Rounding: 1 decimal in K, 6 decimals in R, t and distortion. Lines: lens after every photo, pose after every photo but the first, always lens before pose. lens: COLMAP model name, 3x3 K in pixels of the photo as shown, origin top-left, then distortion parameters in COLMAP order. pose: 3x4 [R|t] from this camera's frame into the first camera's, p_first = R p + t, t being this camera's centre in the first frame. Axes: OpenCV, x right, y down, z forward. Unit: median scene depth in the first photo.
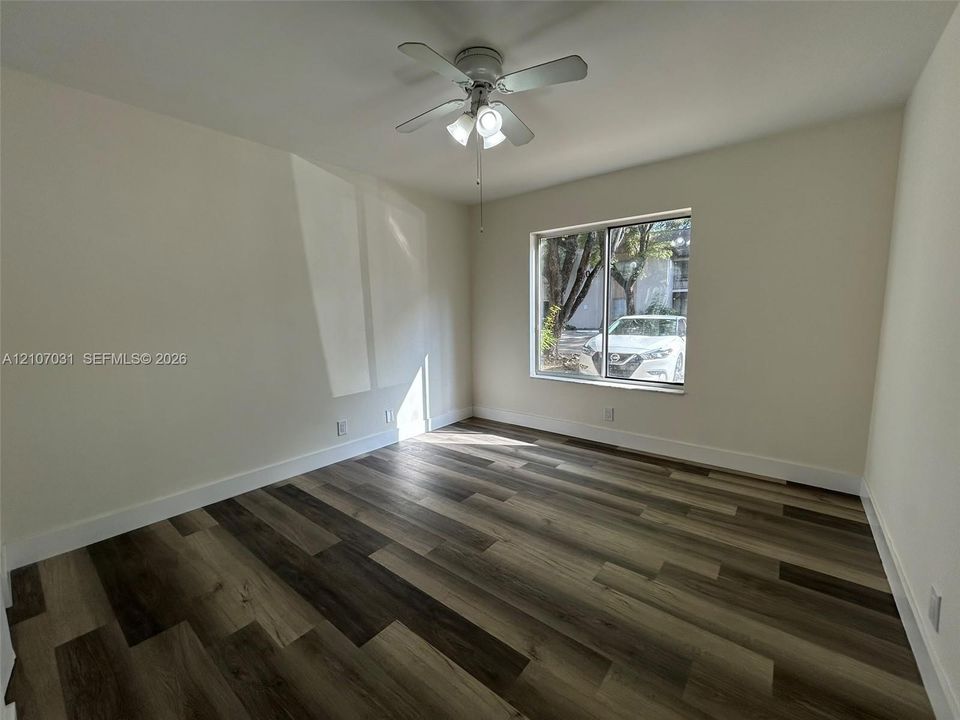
lens RADIAL K [[390.3, 0, 477.8], [0, 390.3, 359.4], [0, 0, 1]] dist [0.001628, 0.000166]
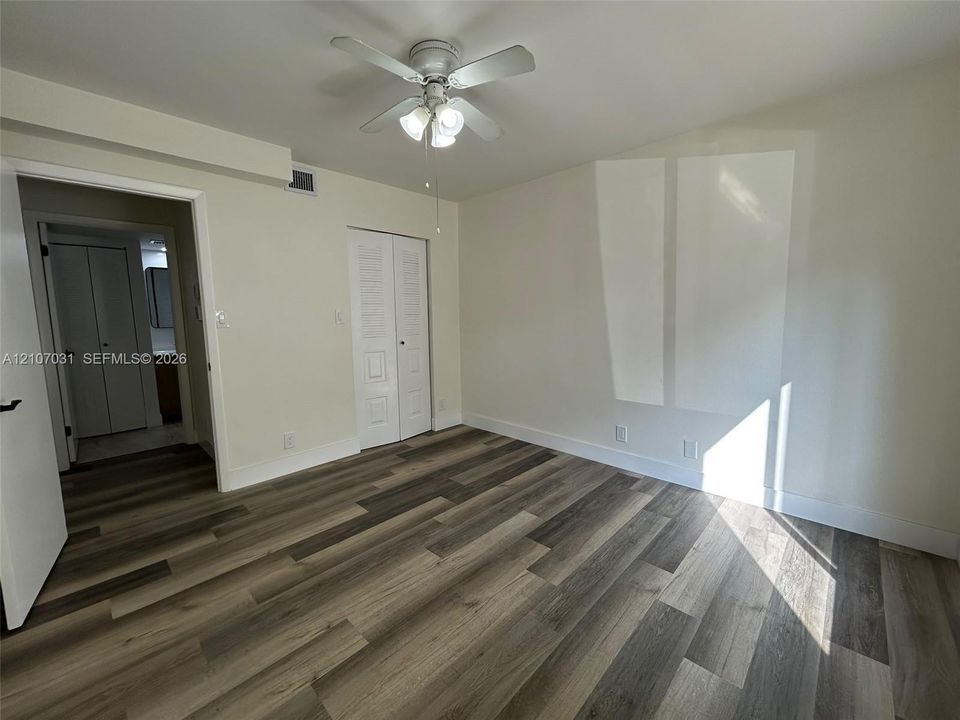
lens RADIAL K [[390.3, 0, 477.8], [0, 390.3, 359.4], [0, 0, 1]] dist [0.001628, 0.000166]
pose [[-0.085728, 0.134875, -0.987147, 0.737379], [-0.108513, 0.983637, 0.143819, -0.123873], [0.990392, 0.119448, -0.069690, 0.886756]]
